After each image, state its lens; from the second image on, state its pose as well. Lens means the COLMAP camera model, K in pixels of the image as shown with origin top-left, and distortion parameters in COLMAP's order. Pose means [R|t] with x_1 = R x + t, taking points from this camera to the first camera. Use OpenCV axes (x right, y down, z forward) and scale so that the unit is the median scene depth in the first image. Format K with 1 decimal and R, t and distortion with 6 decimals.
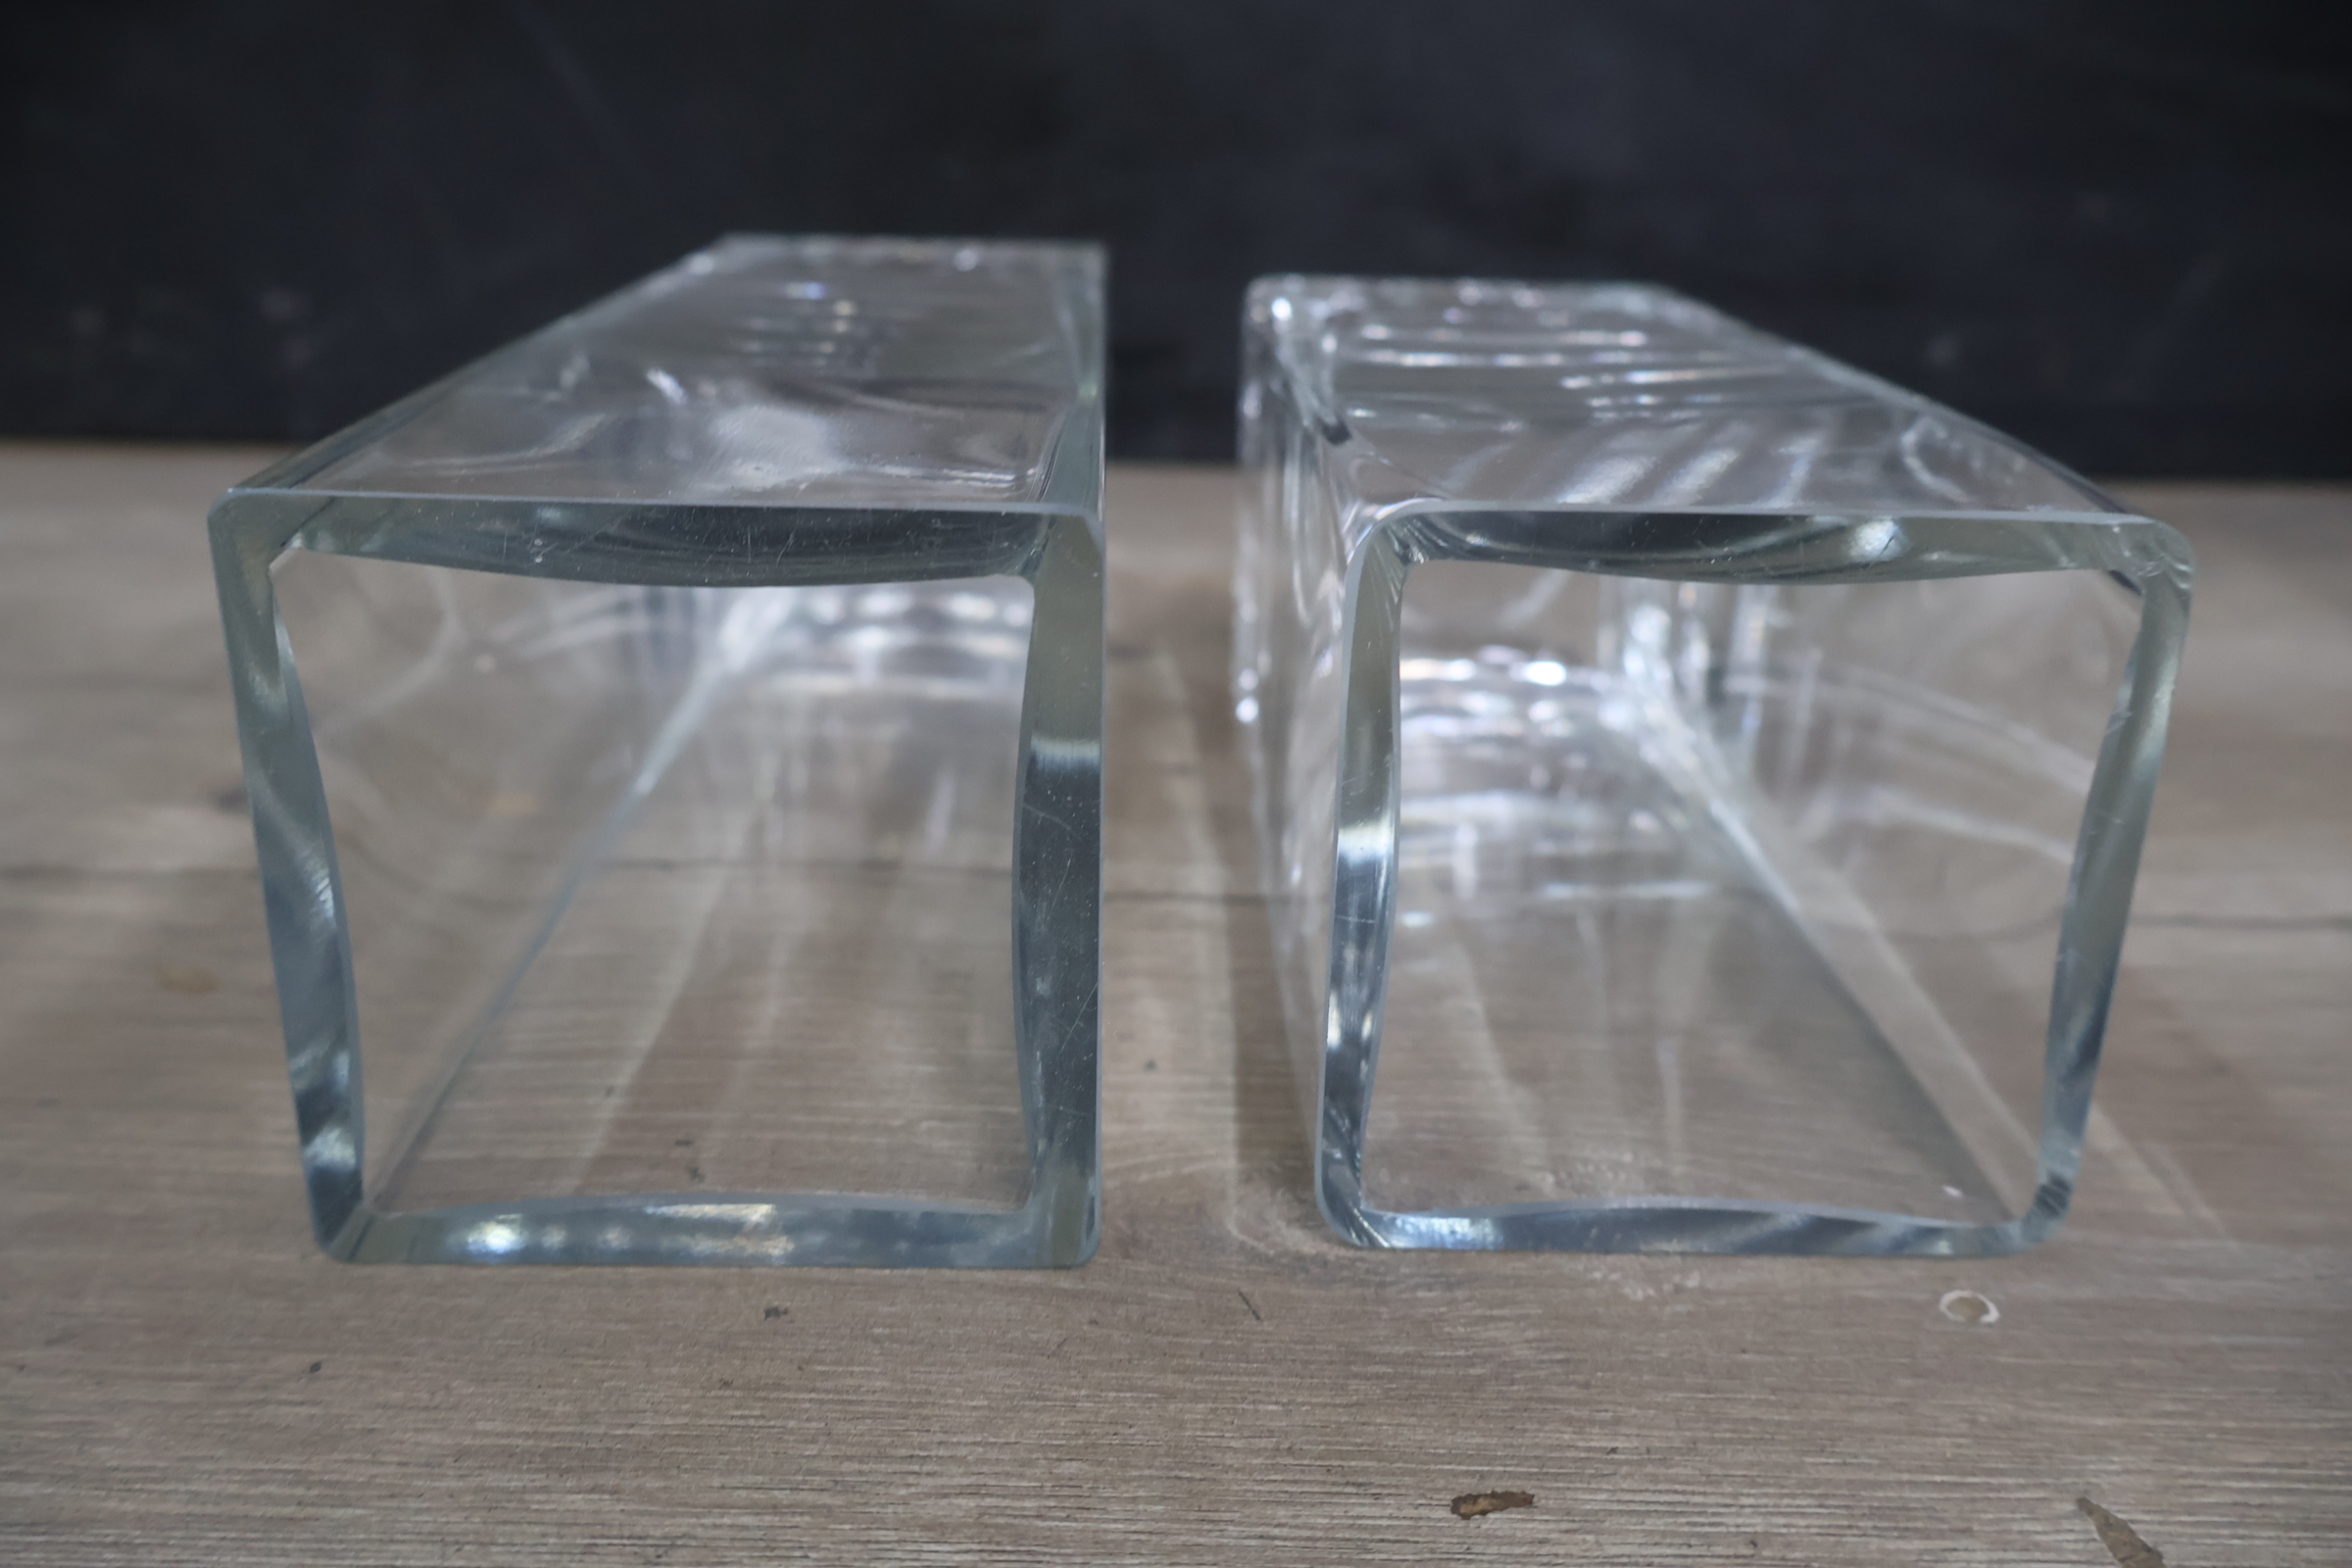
lens RADIAL K [[1993.9, 0, 1163.3], [0, 1993.9, 791.3], [0, 0, 1]] dist [-0.003632, 0.001212]
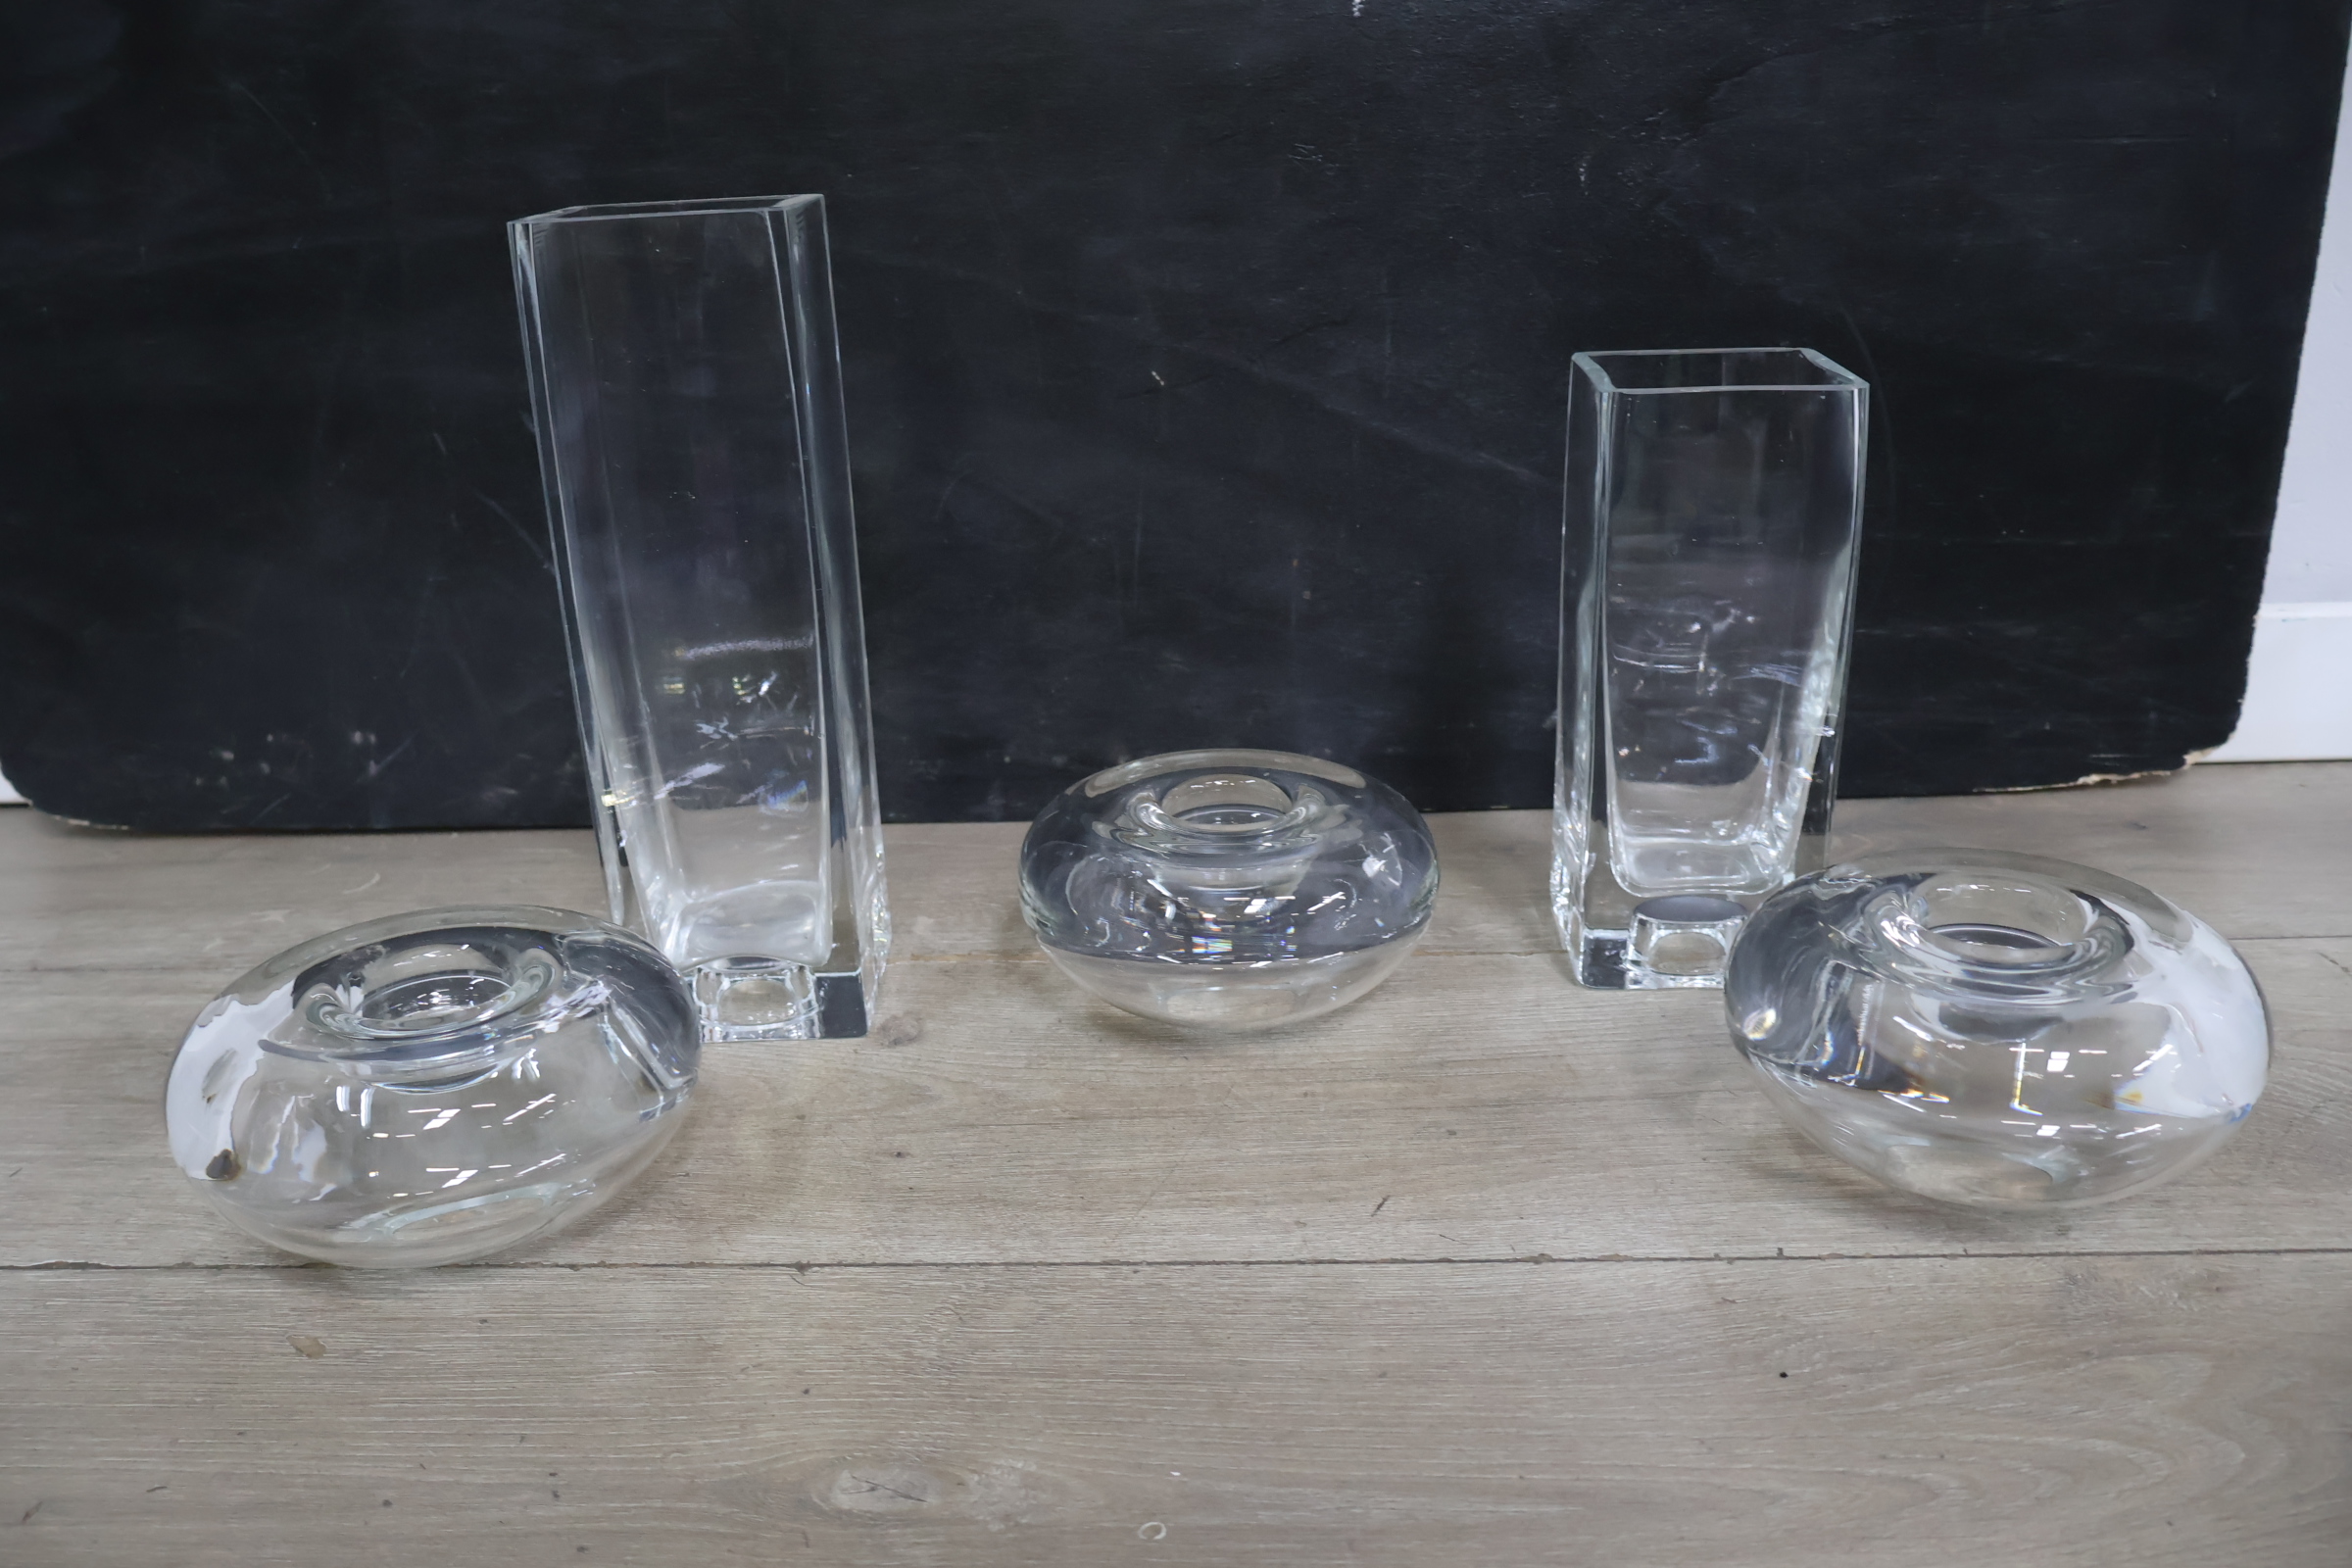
lens RADIAL K [[1993.9, 0, 1172.9], [0, 1993.9, 777.3], [0, 0, 1]] dist [-0.003632, 0.001212]
pose [[0.997972, -0.041877, -0.047934, 0.605395], [0.041286, 0.999059, -0.013266, -0.538747], [0.048445, 0.011260, 0.998762, -1.171973]]
